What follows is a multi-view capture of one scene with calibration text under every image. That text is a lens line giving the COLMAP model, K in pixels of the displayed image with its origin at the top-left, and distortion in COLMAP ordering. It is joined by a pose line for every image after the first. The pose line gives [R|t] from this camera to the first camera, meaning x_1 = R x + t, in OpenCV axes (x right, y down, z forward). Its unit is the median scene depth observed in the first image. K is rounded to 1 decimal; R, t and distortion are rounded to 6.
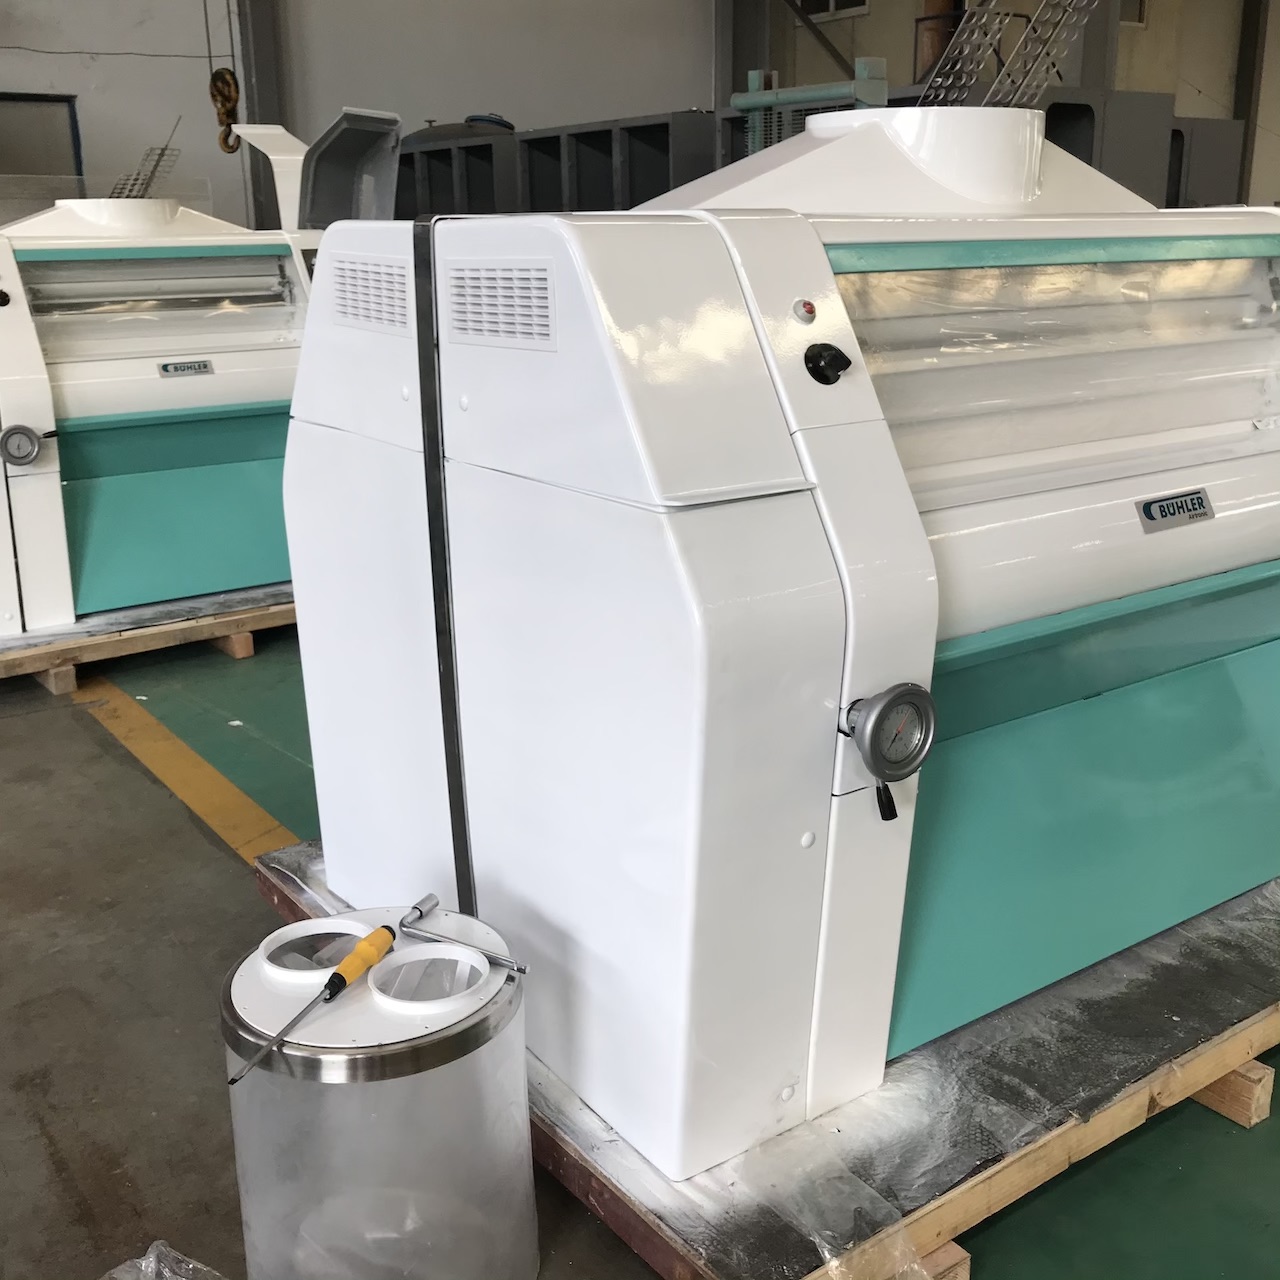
lens RADIAL K [[1415.7, 0, 640.8], [0, 1415.7, 656.0], [0, 0, 1]] dist [0.022348, -0.061333]
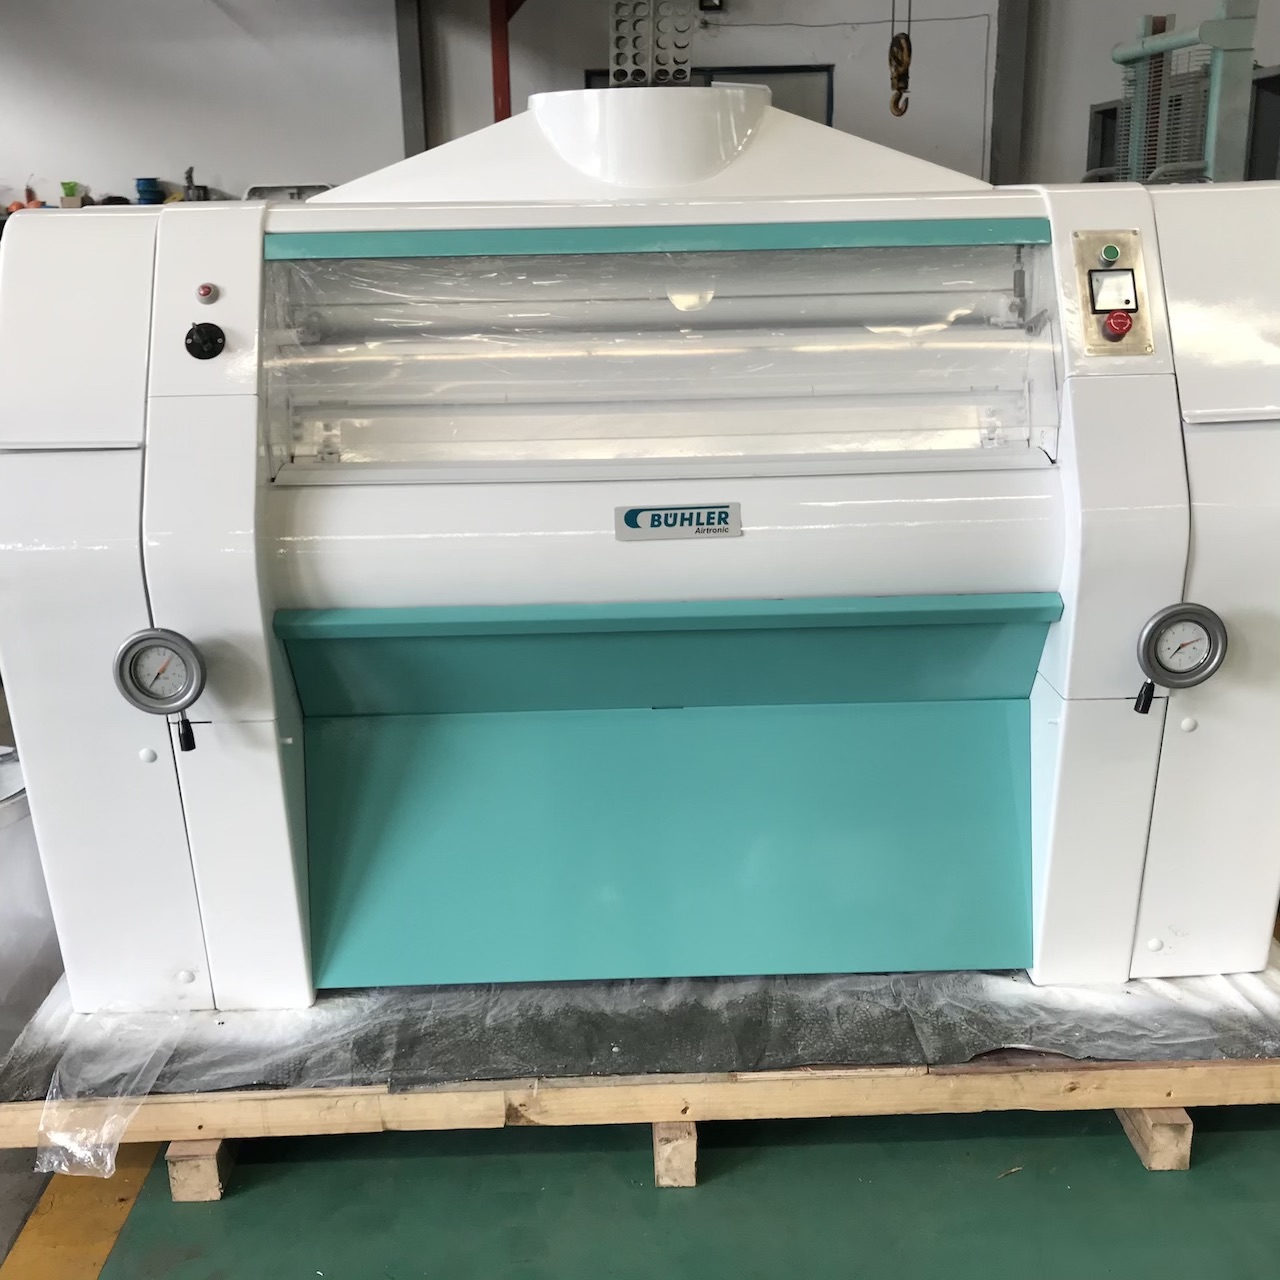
lens RADIAL K [[1400.9, 0, 637.7], [0, 1400.9, 659.6], [0, 0, 1]] dist [0.064558, -0.151936]
pose [[0.826540, 0.172915, -0.535661, 0.873632], [-0.155048, 0.984771, 0.078647, -0.082227], [0.541102, 0.018048, 0.840763, 0.208702]]
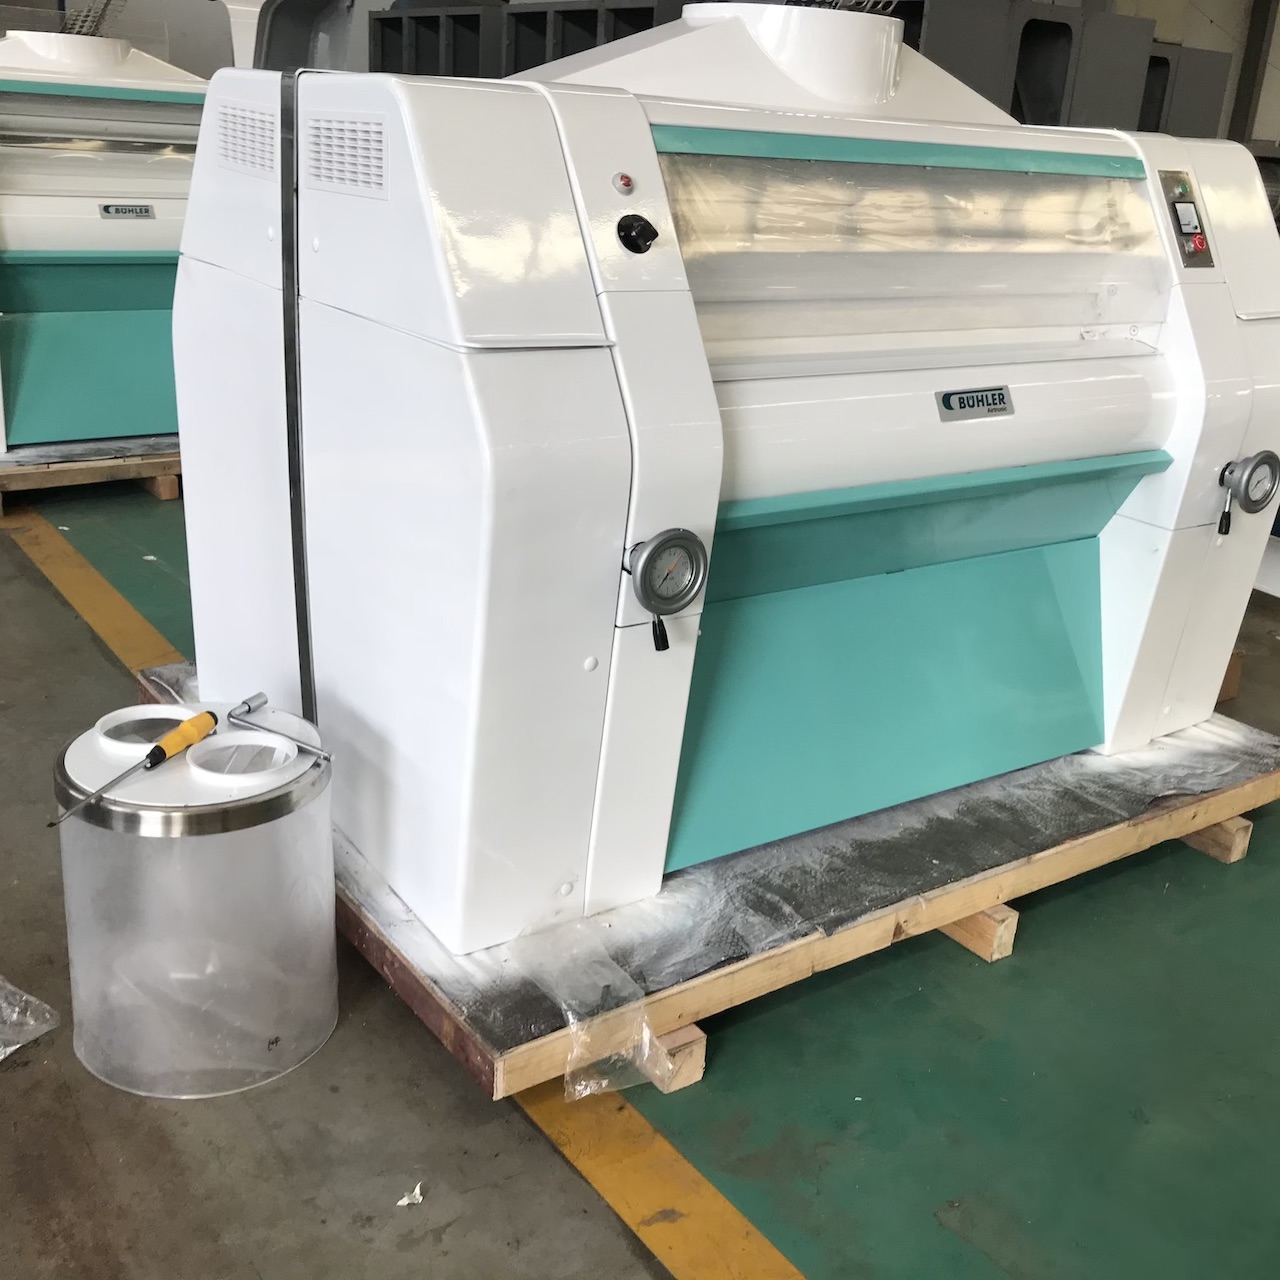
lens RADIAL K [[1409.0, 0, 640.0], [0, 1409.0, 660.9], [0, 0, 1]] dist [0.014093, -0.007167]
pose [[0.996881, 0.076126, 0.020829, 0.112295], [-0.077456, 0.994316, 0.073054, 0.035800], [-0.015149, -0.074440, 0.997110, -0.097244]]
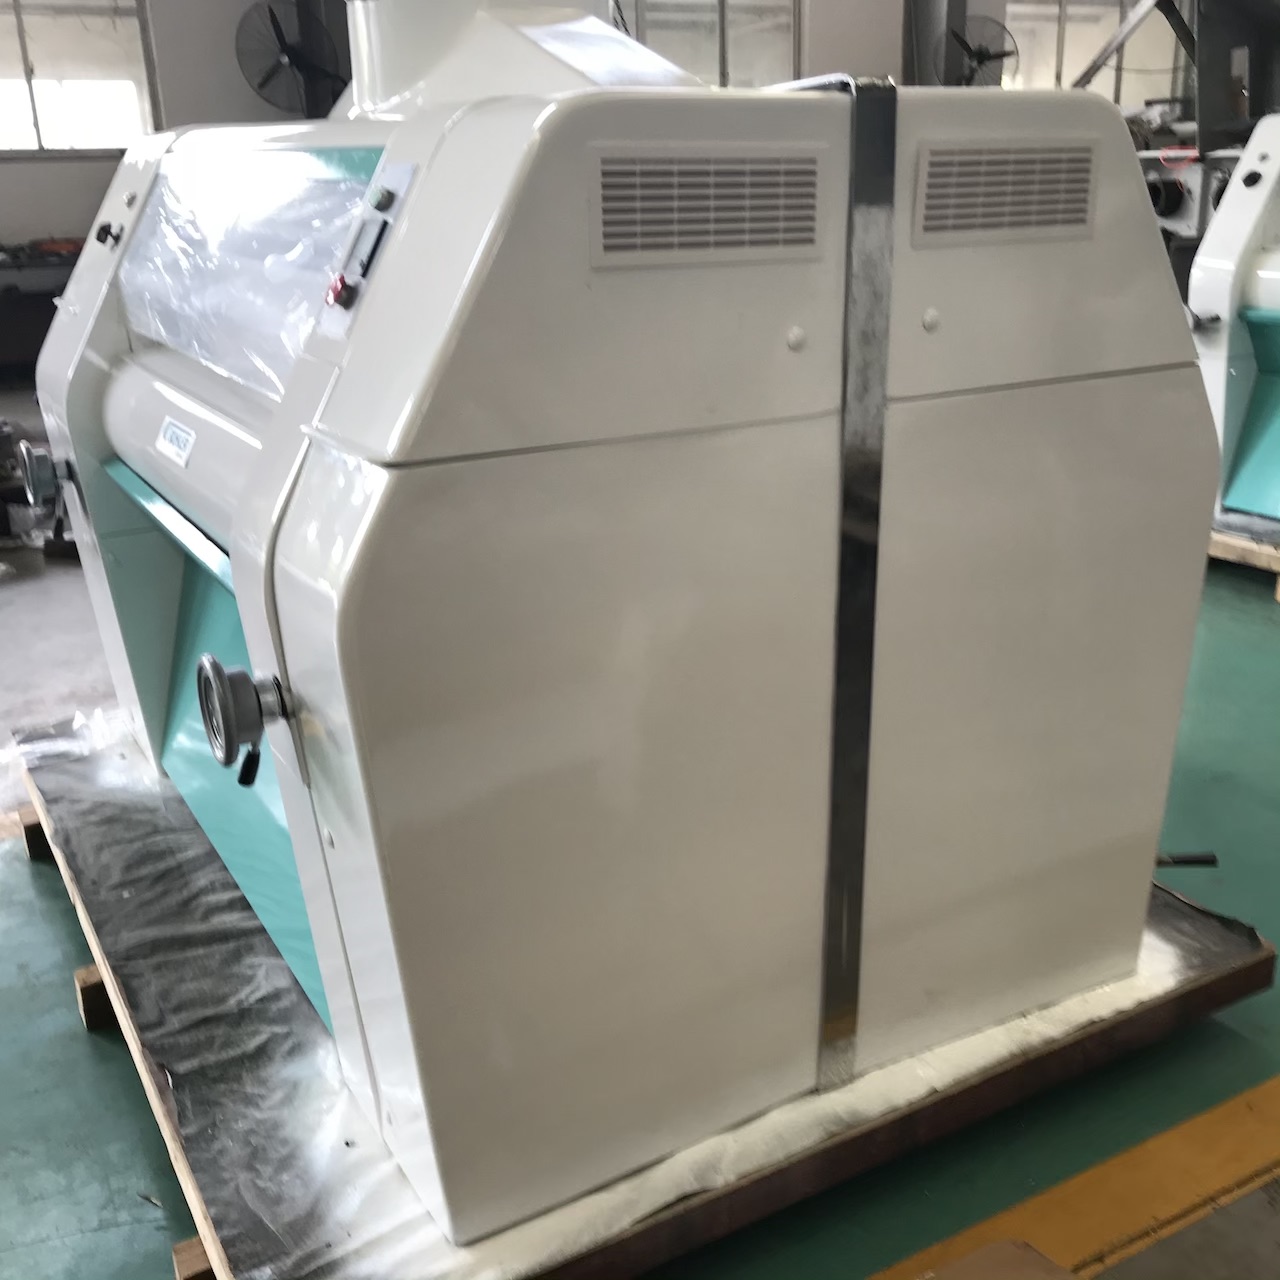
lens RADIAL K [[1432.6, 0, 642.5], [0, 1432.6, 650.6], [0, 0, 1]] dist [-0.088707, 0.215915]
pose [[-0.096187, 0.350691, -0.931539, 1.306260], [-0.263935, 0.893390, 0.363582, -0.413224], [0.959733, 0.280837, 0.006627, 1.346672]]
